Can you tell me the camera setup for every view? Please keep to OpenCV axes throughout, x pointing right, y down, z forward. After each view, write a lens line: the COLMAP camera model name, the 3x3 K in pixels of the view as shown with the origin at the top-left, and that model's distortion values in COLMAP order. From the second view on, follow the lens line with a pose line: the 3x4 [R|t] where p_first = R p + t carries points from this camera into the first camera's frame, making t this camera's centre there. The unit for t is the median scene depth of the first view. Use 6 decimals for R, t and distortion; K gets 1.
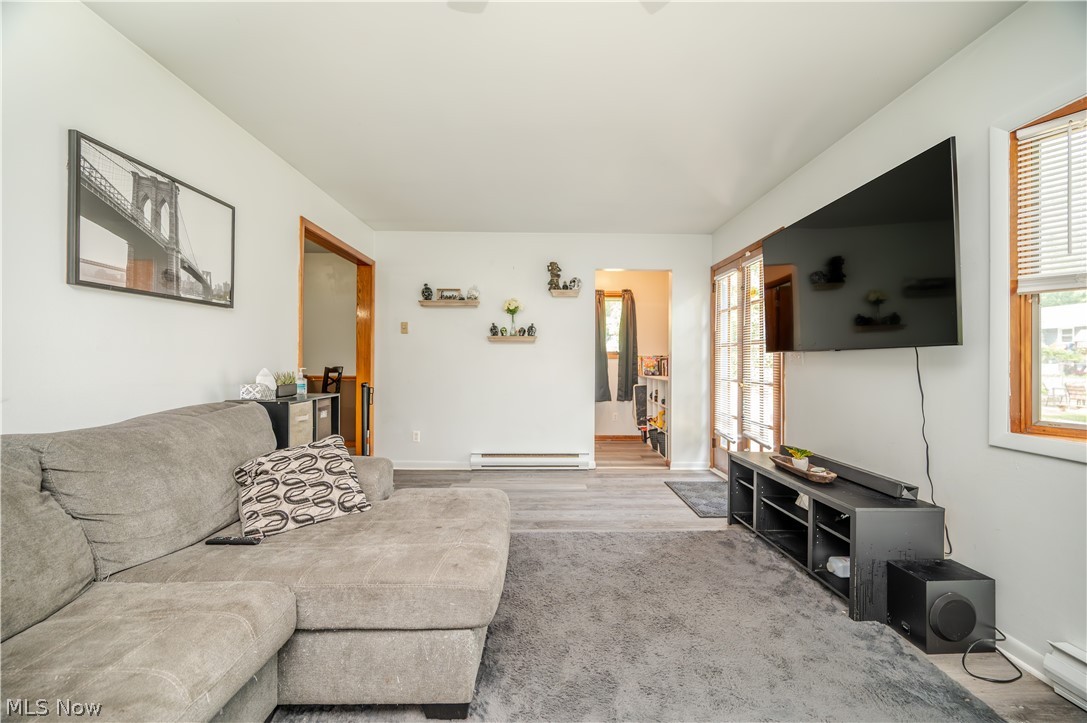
lens RADIAL K [[437.8, 0, 540.9], [0, 437.8, 359.0], [0, 0, 1]] dist [0.000076, -0.000031]
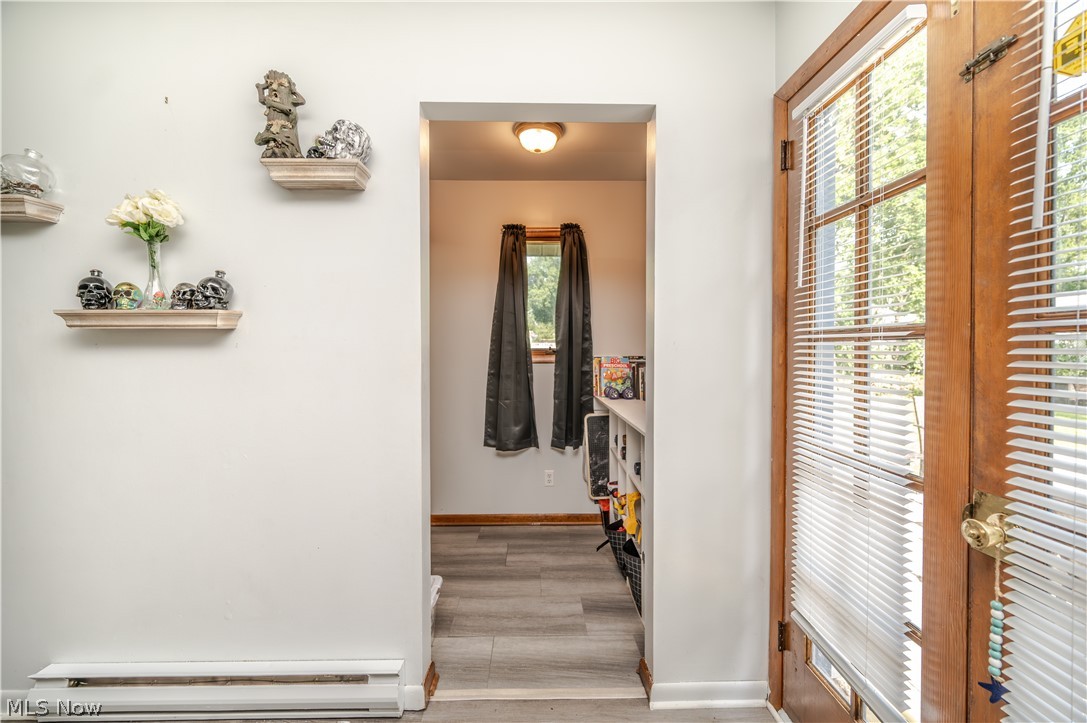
lens RADIAL K [[437.8, 0, 544.2], [0, 437.8, 361.4], [0, 0, 1]] dist [0.000076, -0.000031]
pose [[0.999683, -0.009770, 0.023183, 0.157251], [0.009138, 0.999588, 0.027211, -0.016795], [-0.023439, -0.026991, 0.999361, 0.508101]]
